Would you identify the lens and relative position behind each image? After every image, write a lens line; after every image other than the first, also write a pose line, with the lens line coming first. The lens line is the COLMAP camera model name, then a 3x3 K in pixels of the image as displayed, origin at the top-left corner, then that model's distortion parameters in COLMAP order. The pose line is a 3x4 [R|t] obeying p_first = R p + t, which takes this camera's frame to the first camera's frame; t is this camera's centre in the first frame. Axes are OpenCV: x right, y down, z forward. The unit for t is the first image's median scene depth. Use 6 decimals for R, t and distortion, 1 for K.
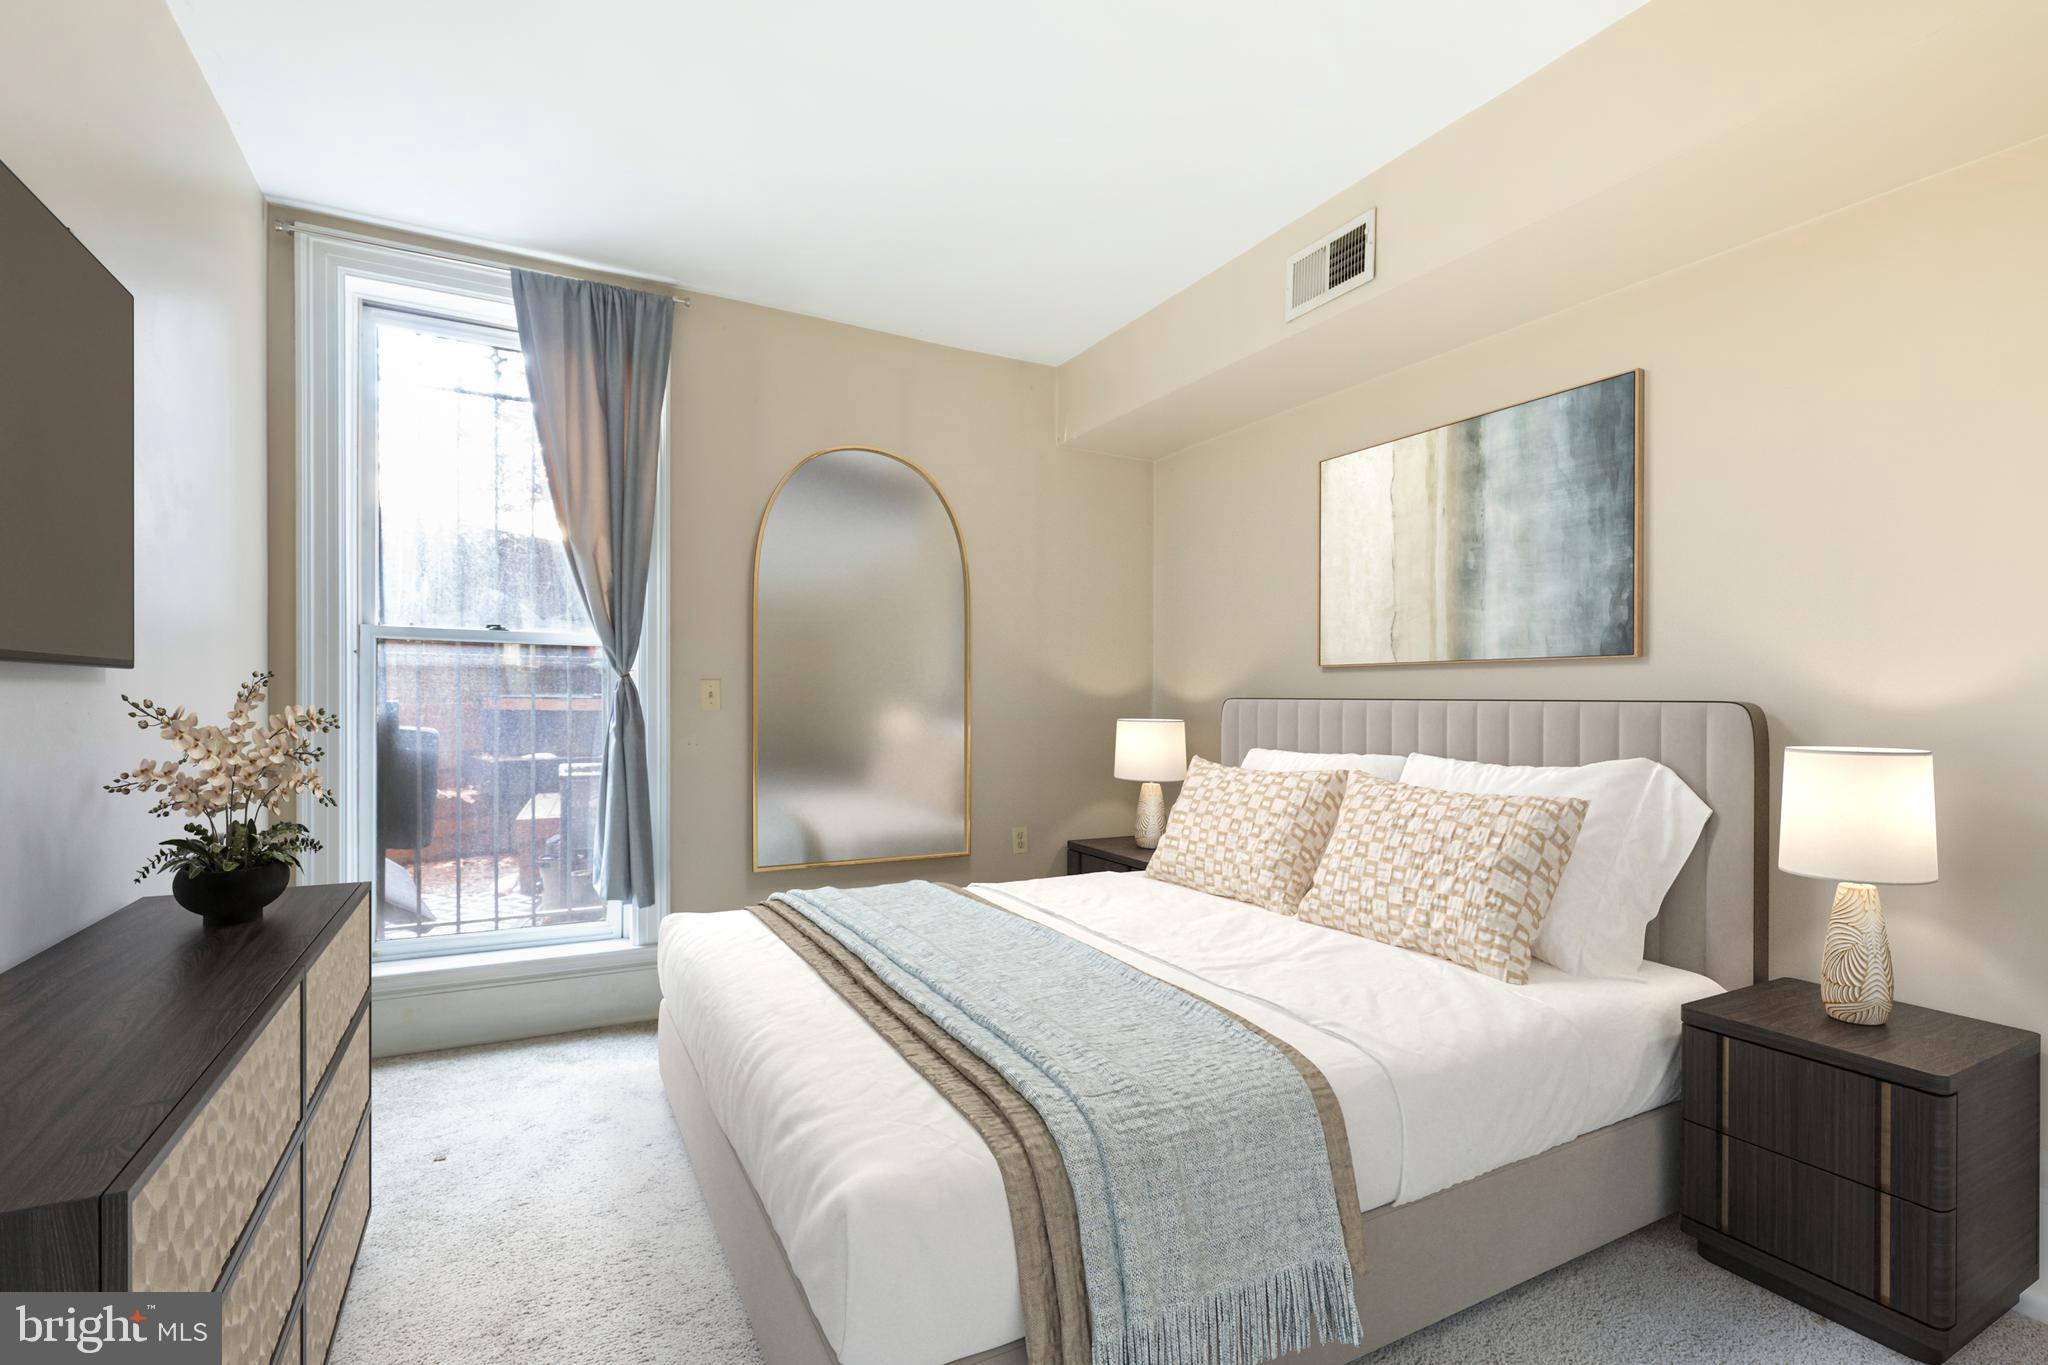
lens RADIAL K [[923.4, 0, 1025.9], [0, 923.4, 701.9], [0, 0, 1]] dist [0.002720, 0.000217]
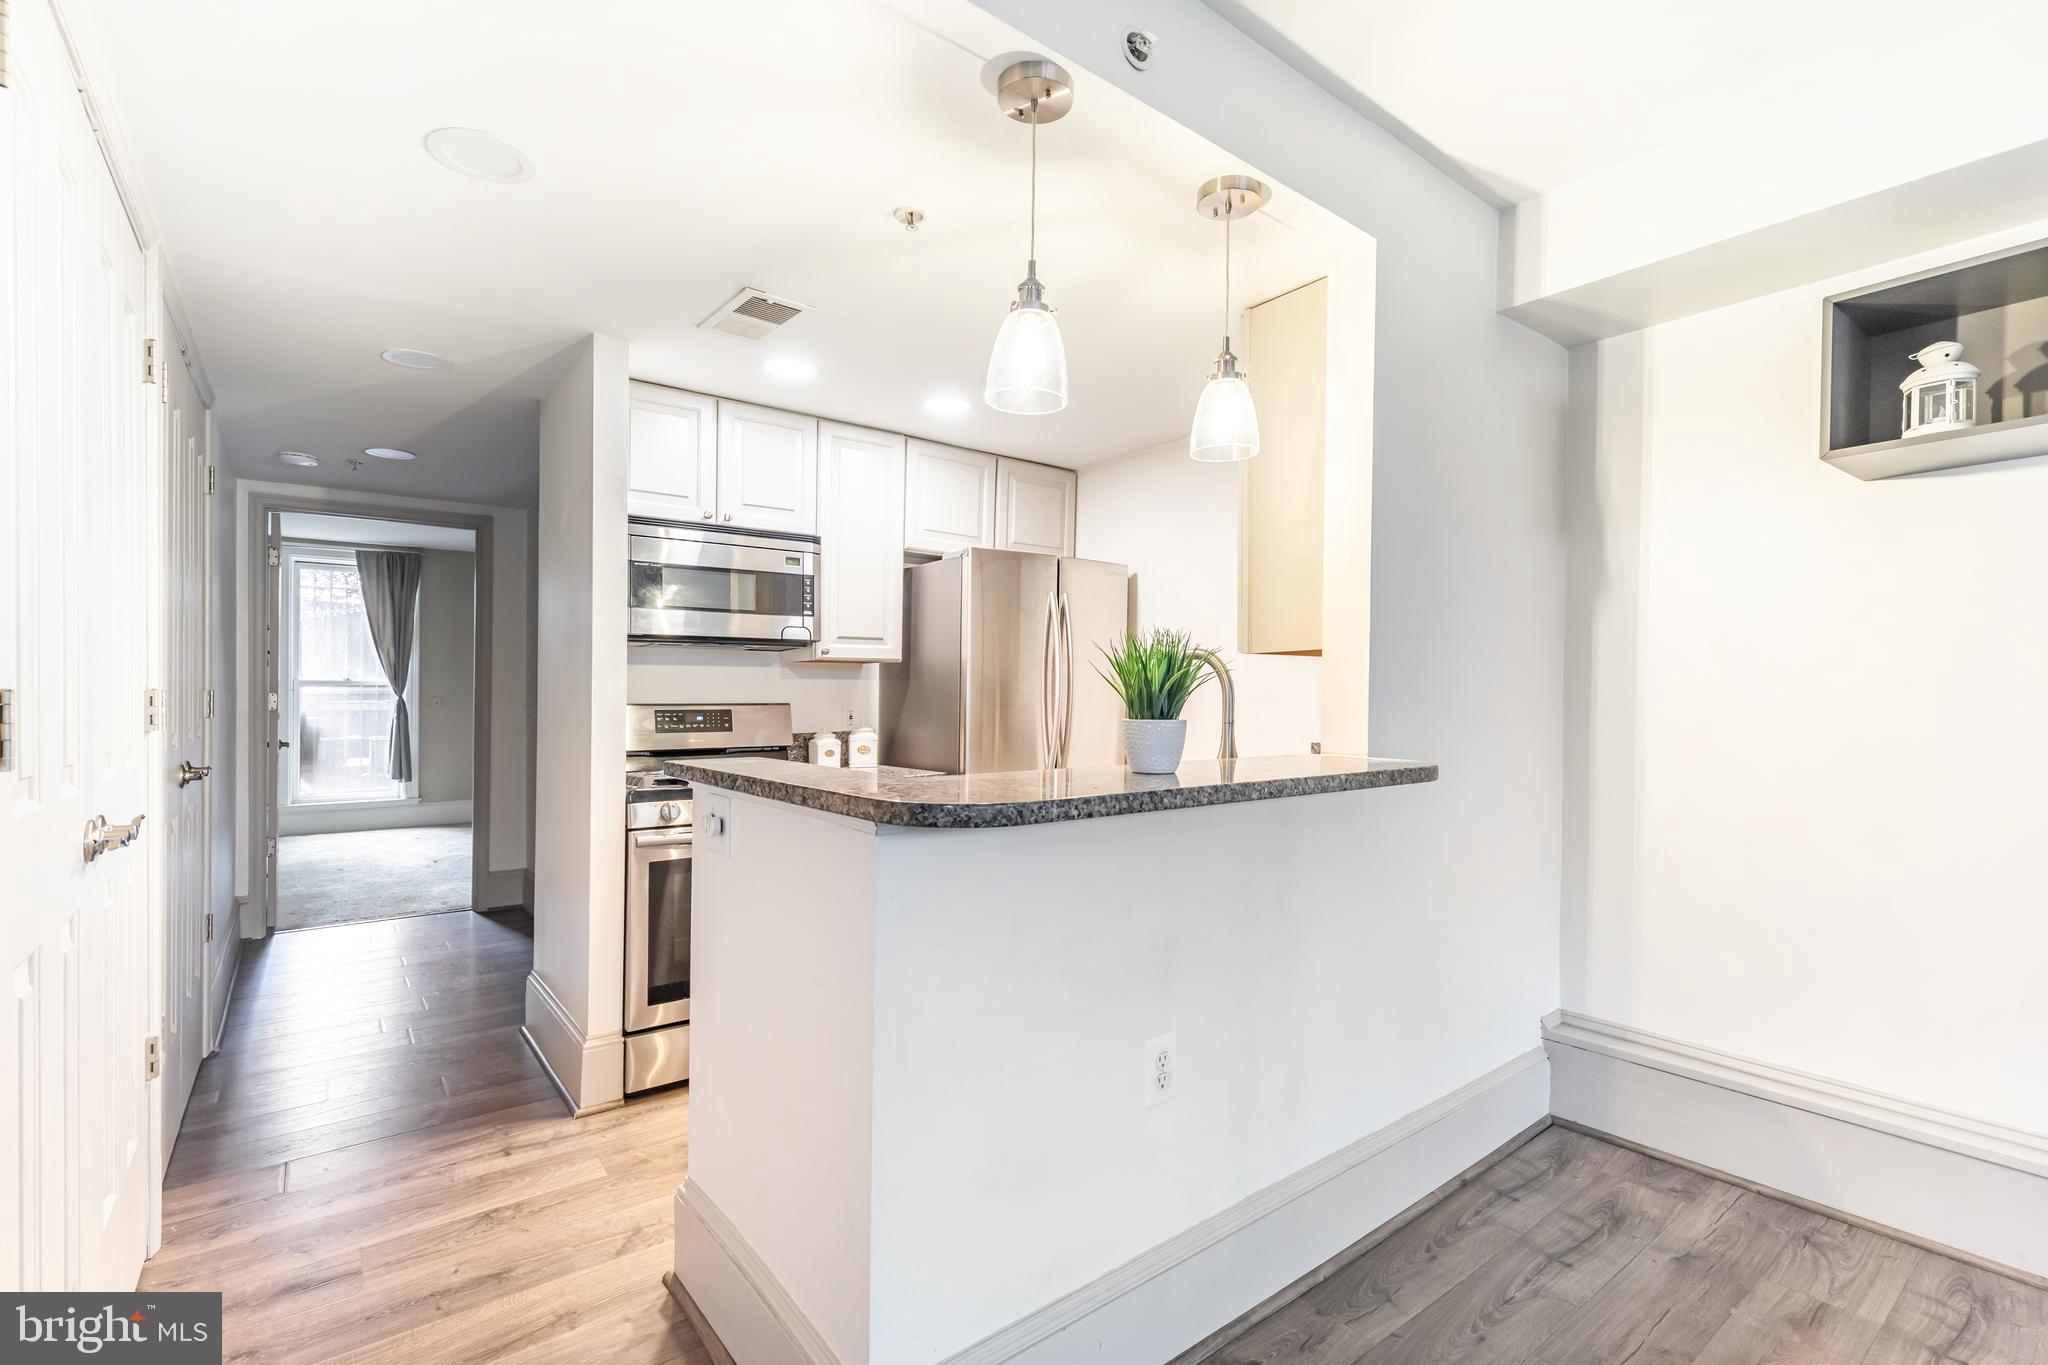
lens RADIAL K [[923.4, 0, 1016.8], [0, 923.4, 688.9], [0, 0, 1]] dist [0.002720, 0.000217]
pose [[0.984619, 0.004639, 0.174653, 0.860154], [-0.003888, 0.999982, -0.004643, -0.046361], [-0.174672, 0.003892, 0.984619, -1.956531]]
